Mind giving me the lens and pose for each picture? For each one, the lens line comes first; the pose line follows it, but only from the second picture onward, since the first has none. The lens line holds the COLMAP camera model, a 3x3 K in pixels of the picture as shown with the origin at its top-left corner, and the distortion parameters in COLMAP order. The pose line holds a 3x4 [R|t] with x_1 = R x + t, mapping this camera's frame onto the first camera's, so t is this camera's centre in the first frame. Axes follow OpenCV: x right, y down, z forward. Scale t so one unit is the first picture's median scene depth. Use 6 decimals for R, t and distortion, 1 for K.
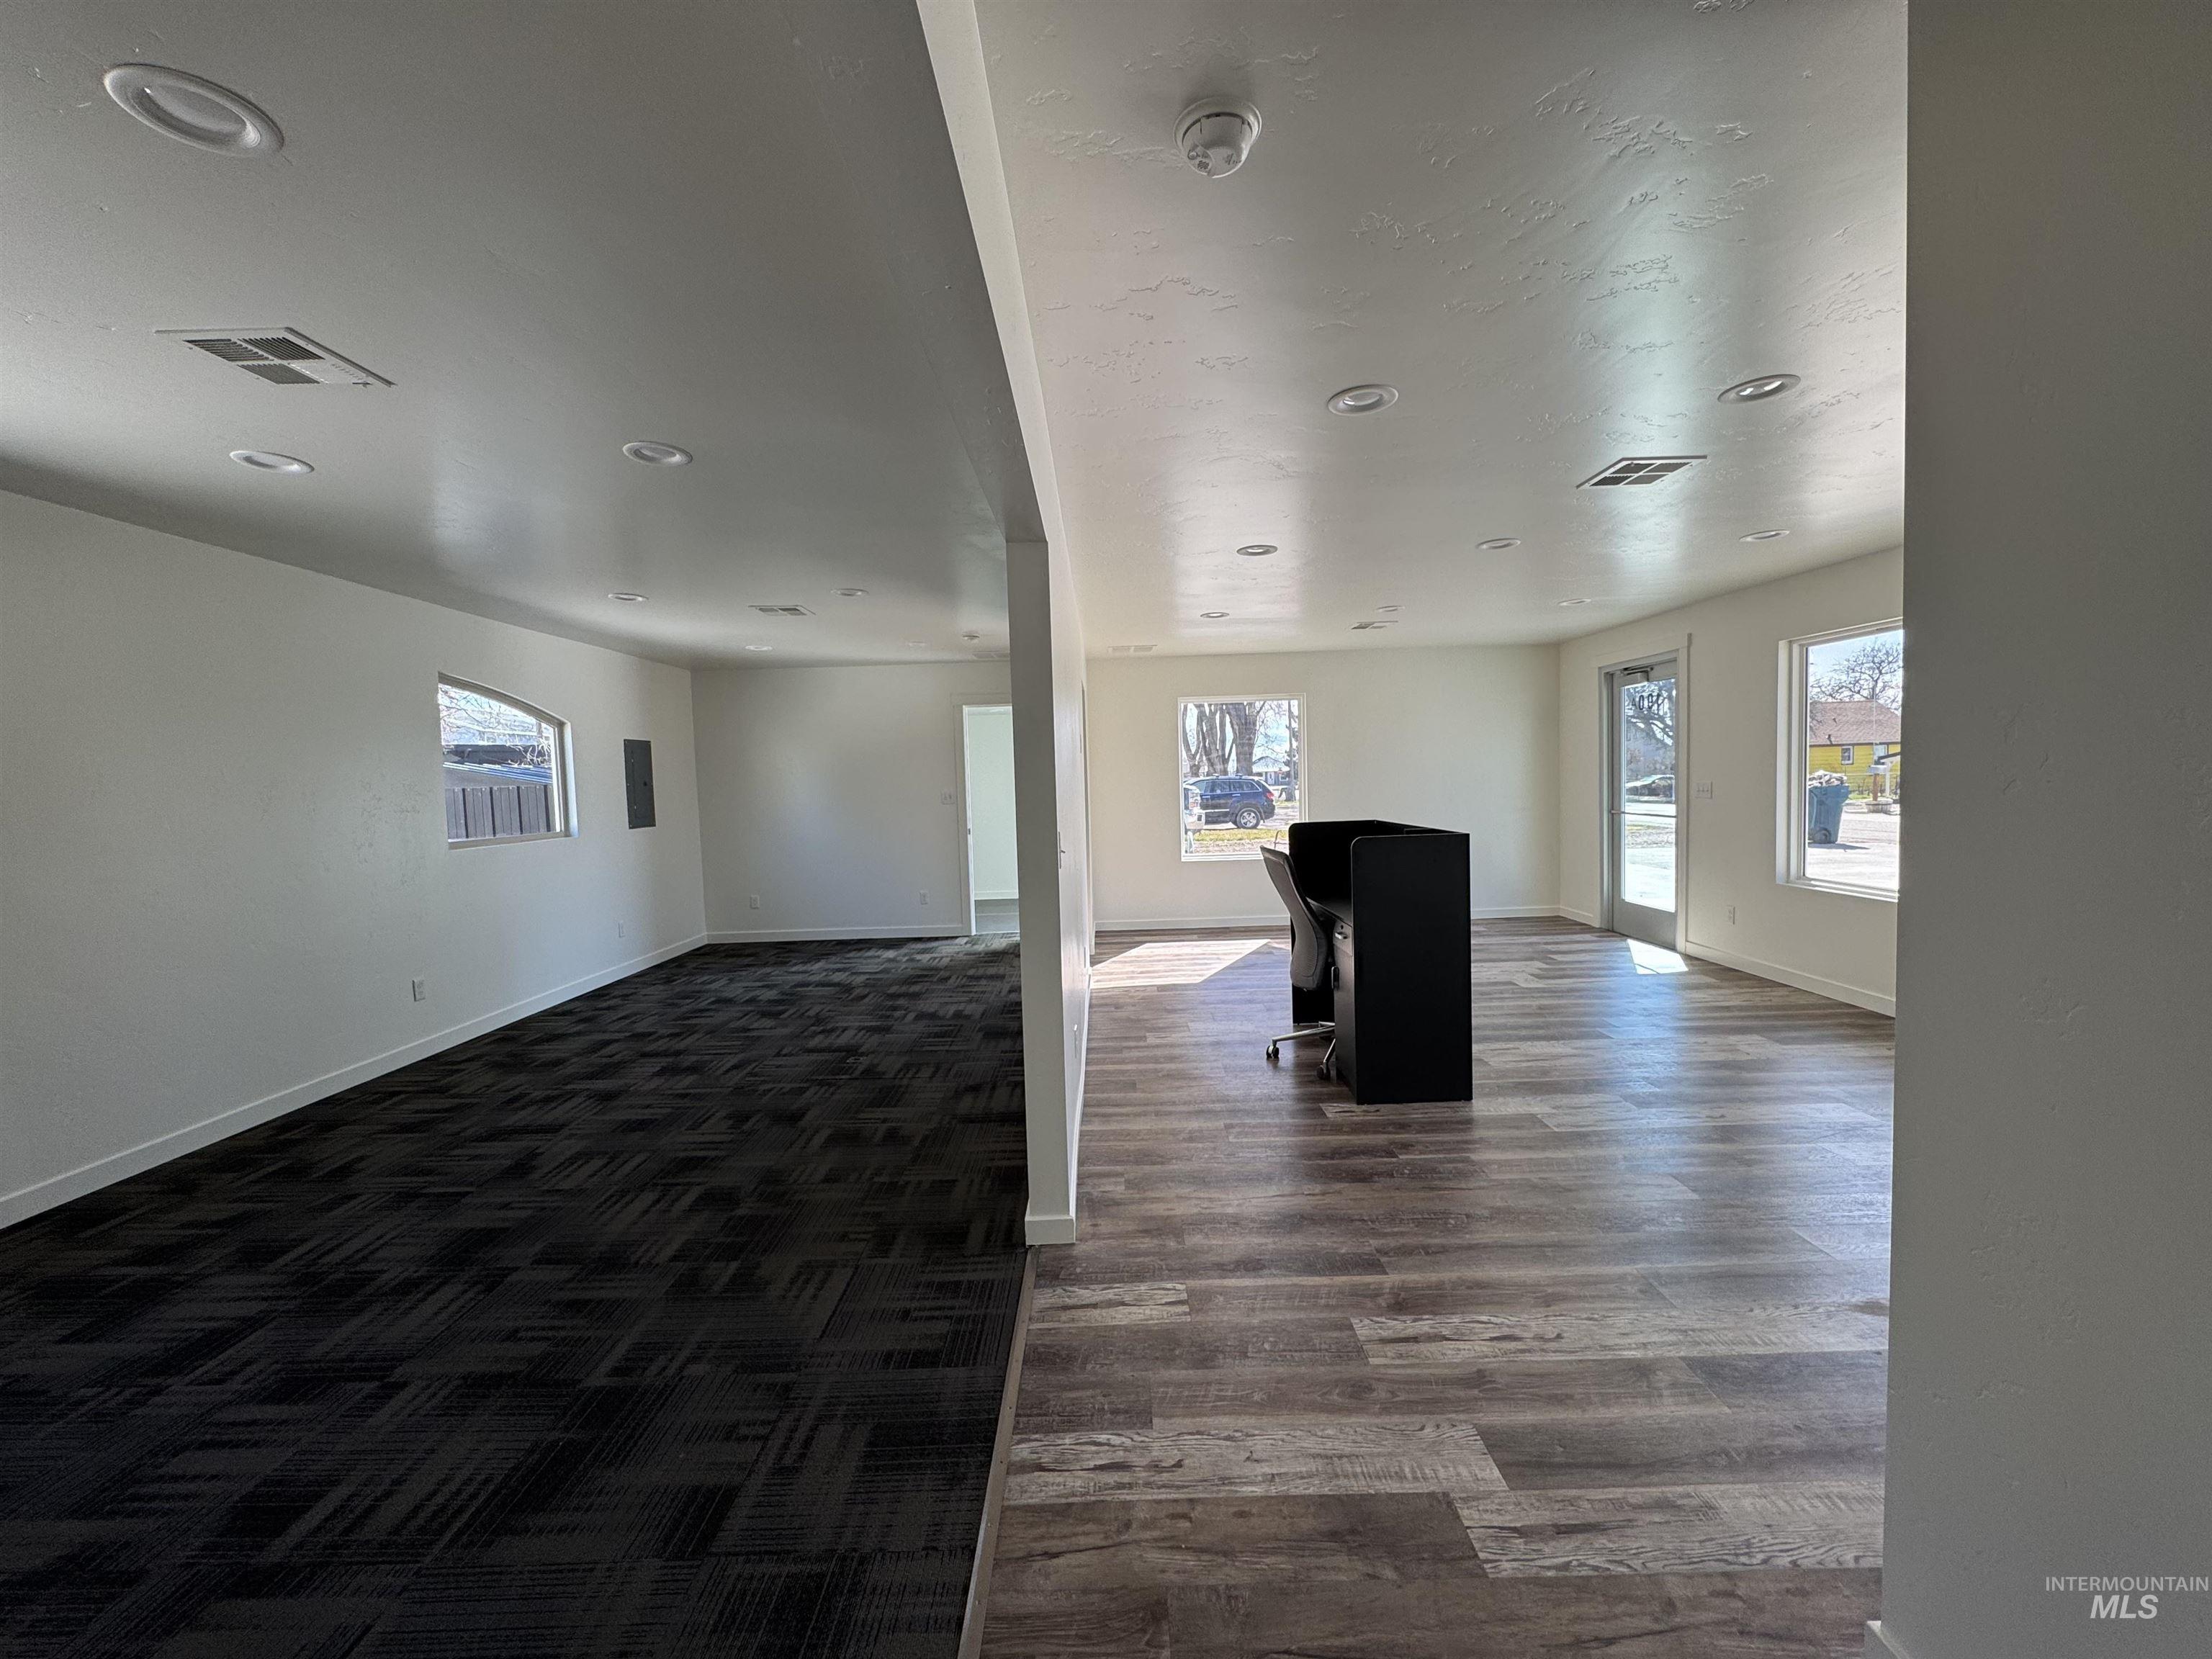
lens RADIAL K [[881.5, 0, 1105.3], [0, 881.5, 834.1], [0, 0, 1]] dist [-0.003795, 0.000706]
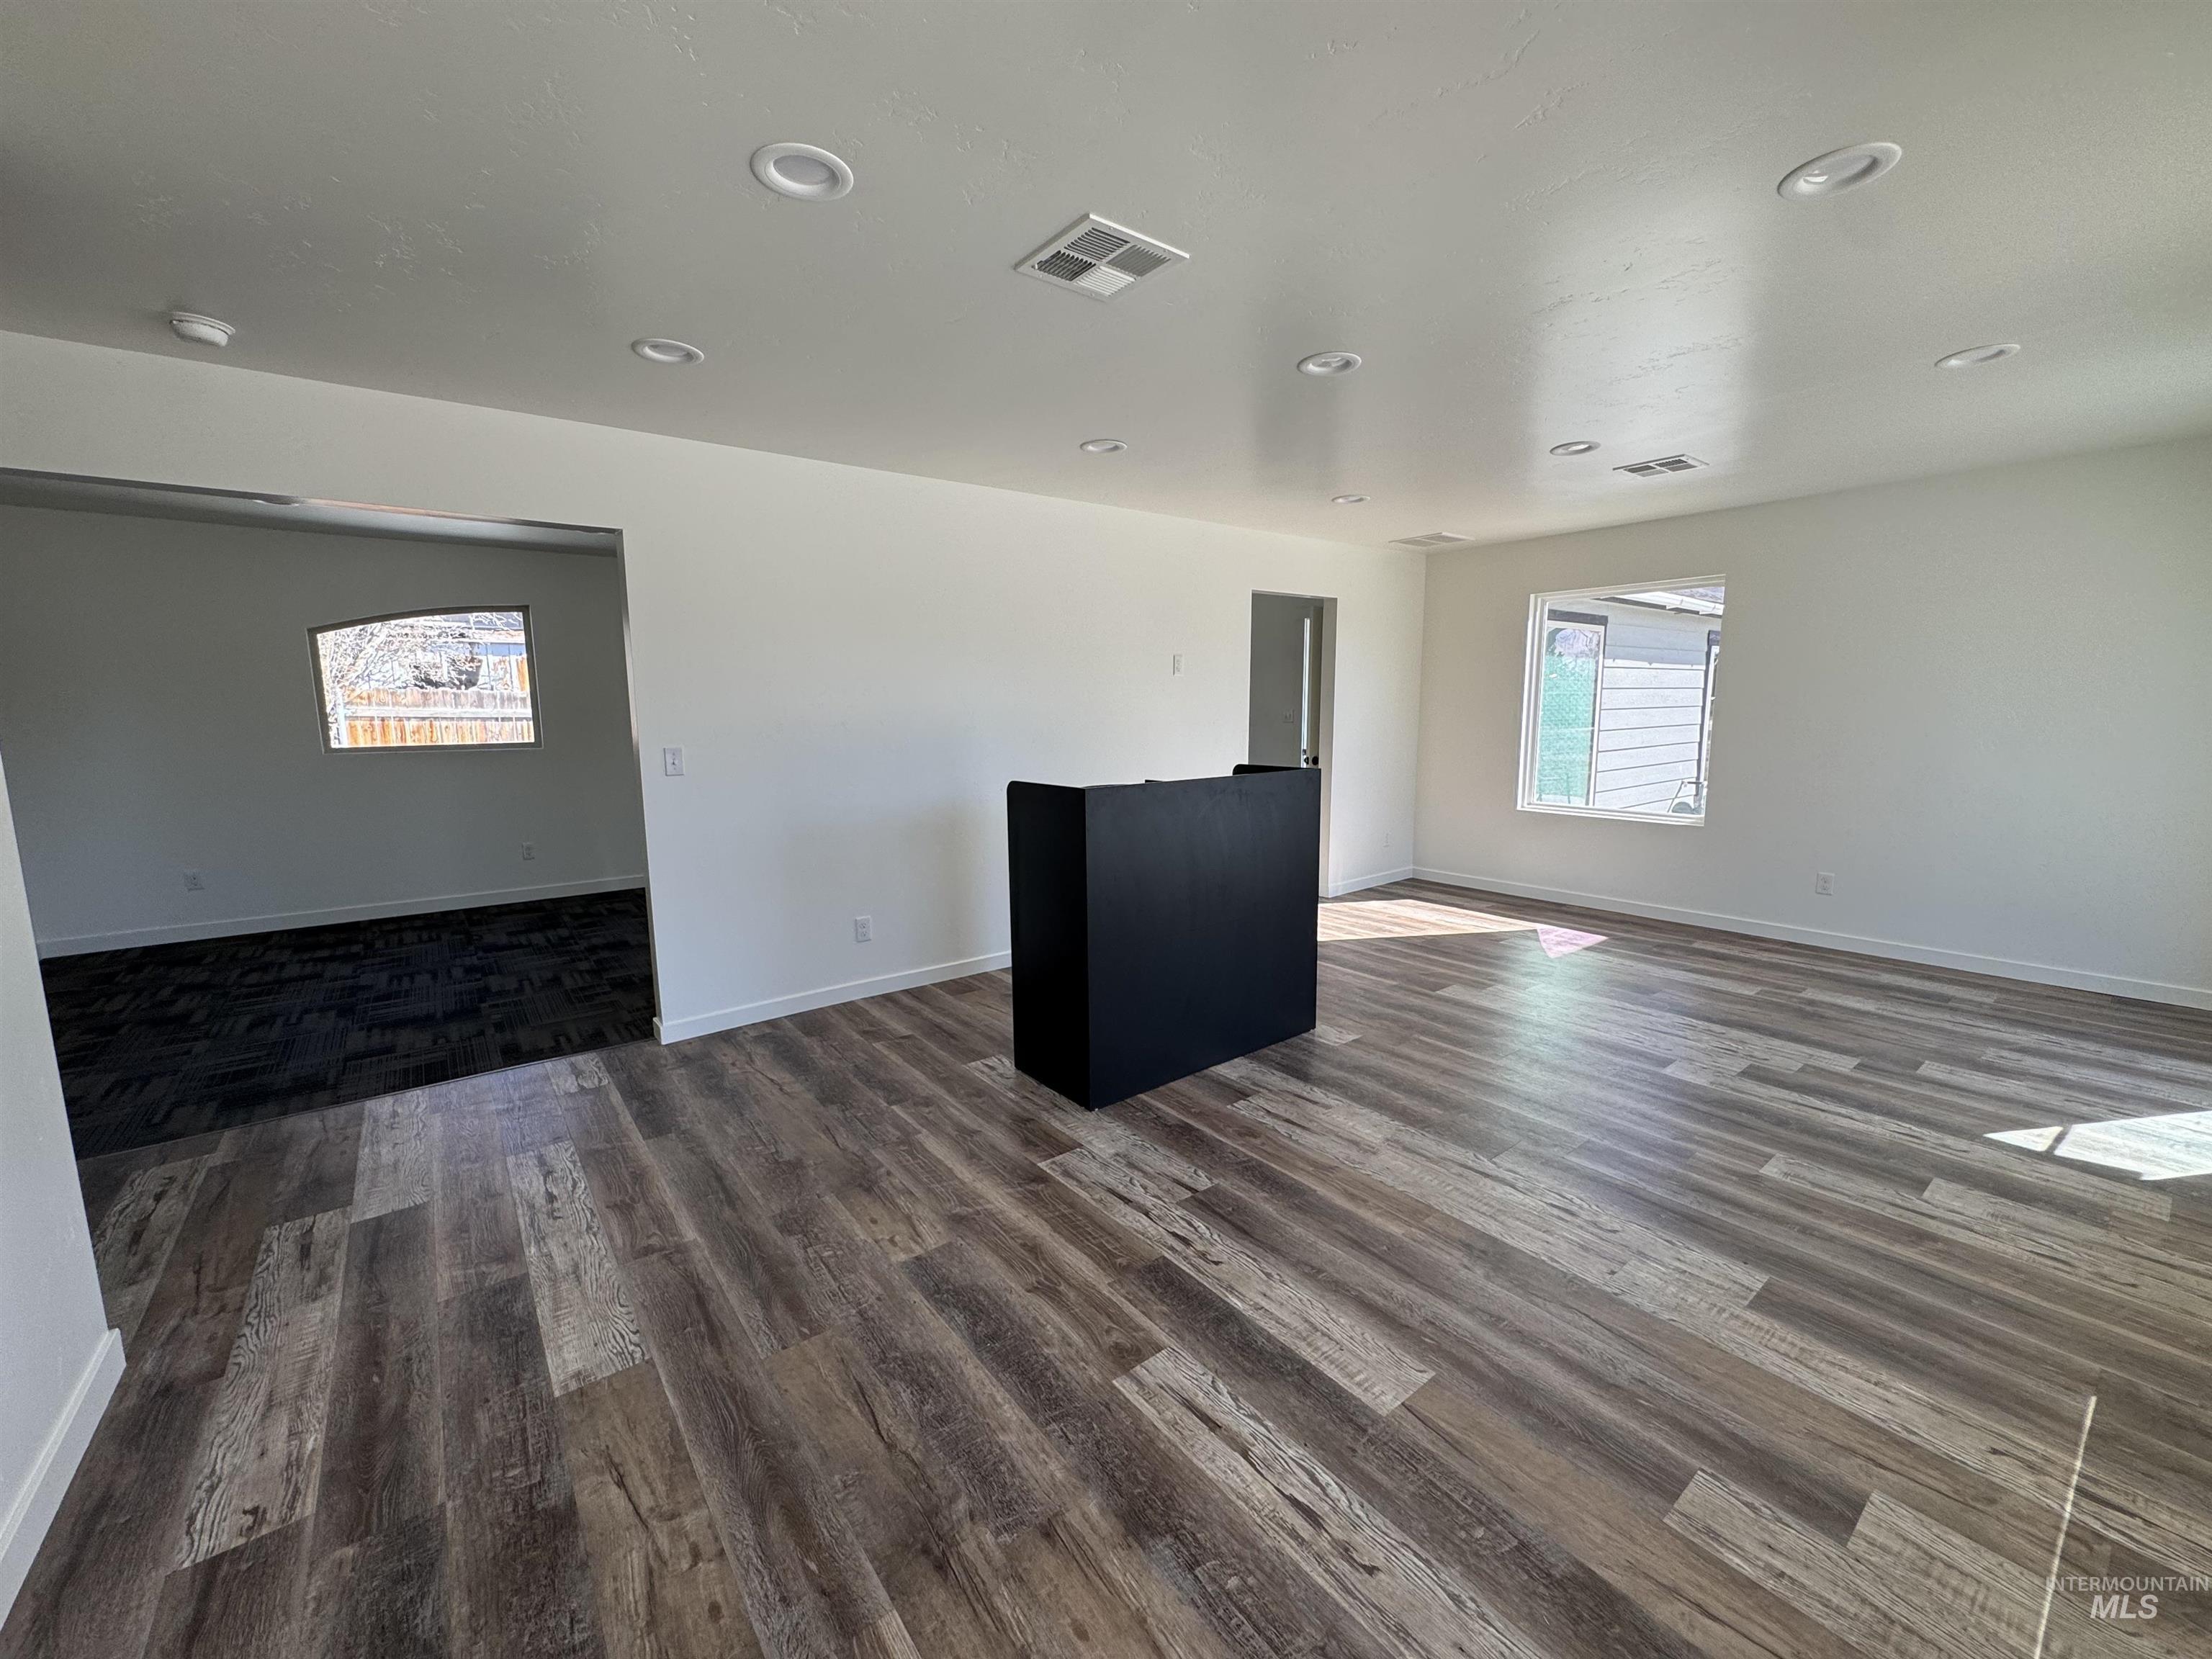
lens RADIAL K [[881.5, 0, 1104.2], [0, 881.5, 836.5], [0, 0, 1]] dist [-0.003795, 0.000706]
pose [[0.614464, 0.143568, -0.775772, 1.326155], [-0.059311, 0.988927, 0.136037, -0.085337], [0.786712, -0.037578, 0.616175, 0.657474]]
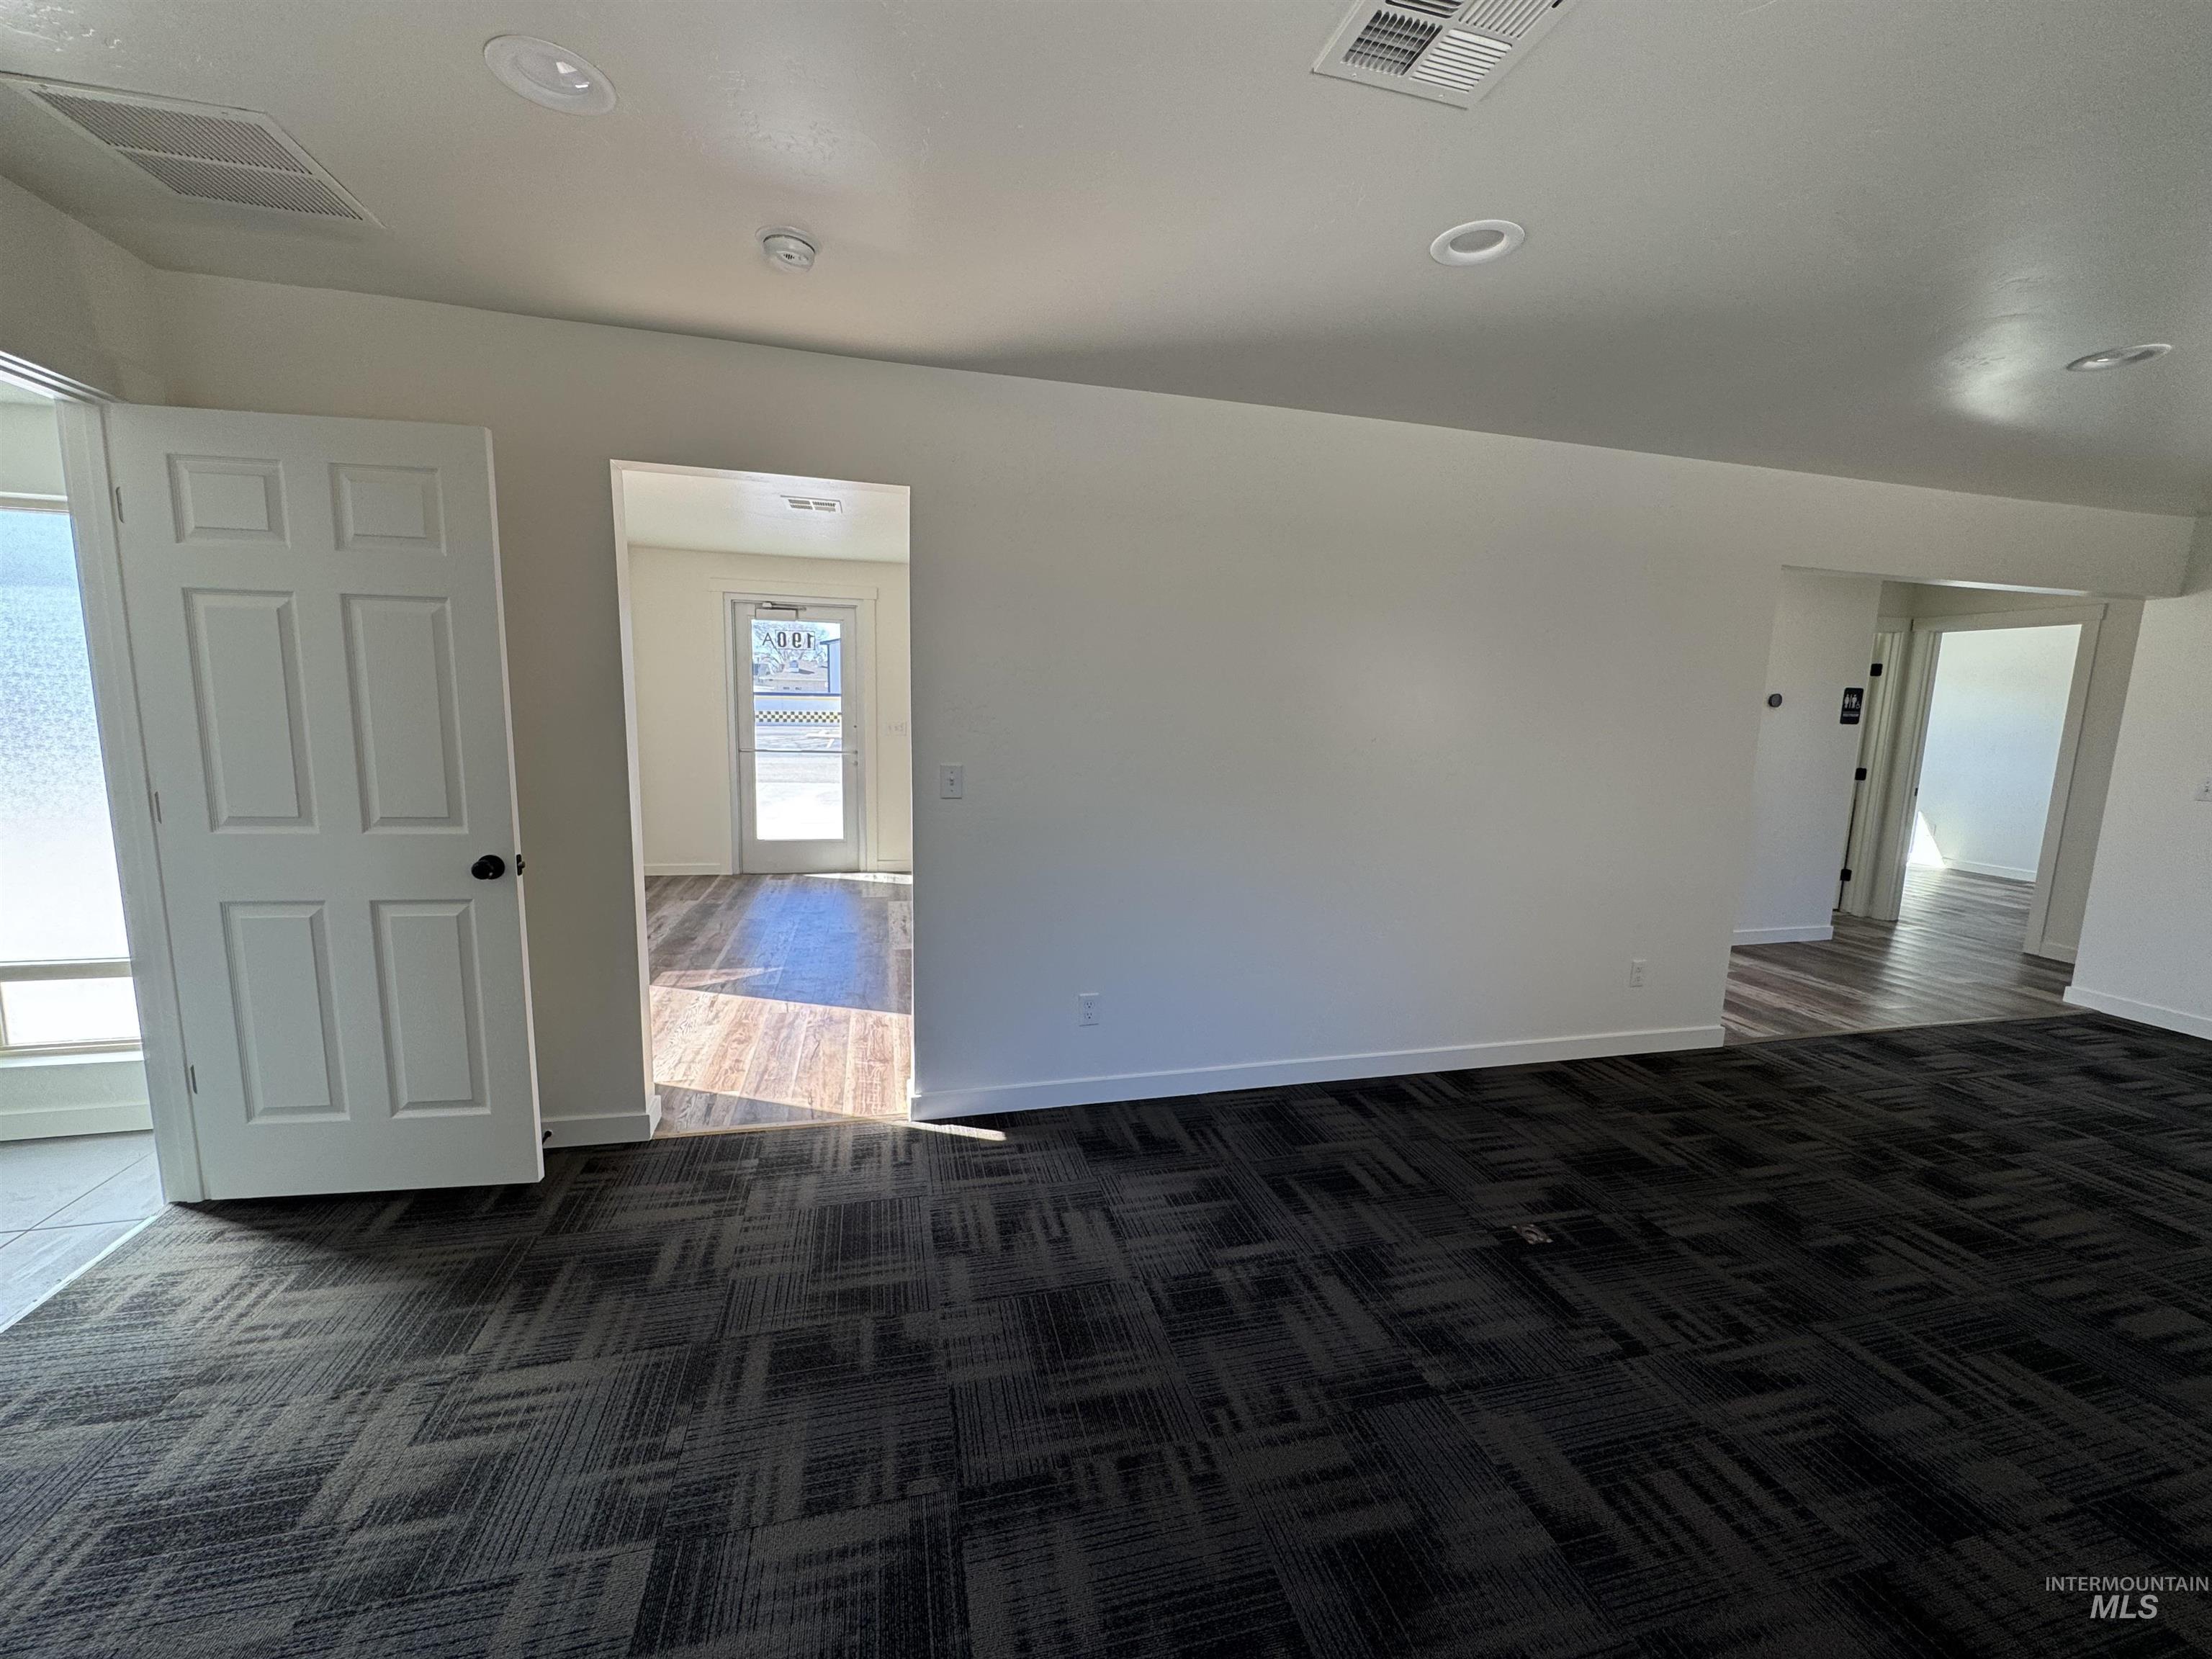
lens RADIAL K [[881.5, 0, 1104.1], [0, 881.5, 833.5], [0, 0, 1]] dist [-0.003795, 0.000706]
pose [[-0.248112, -0.117153, 0.961621, -1.134188], [0.040768, 0.990518, 0.131193, -0.115609], [-0.967873, 0.071754, -0.240983, 2.183548]]
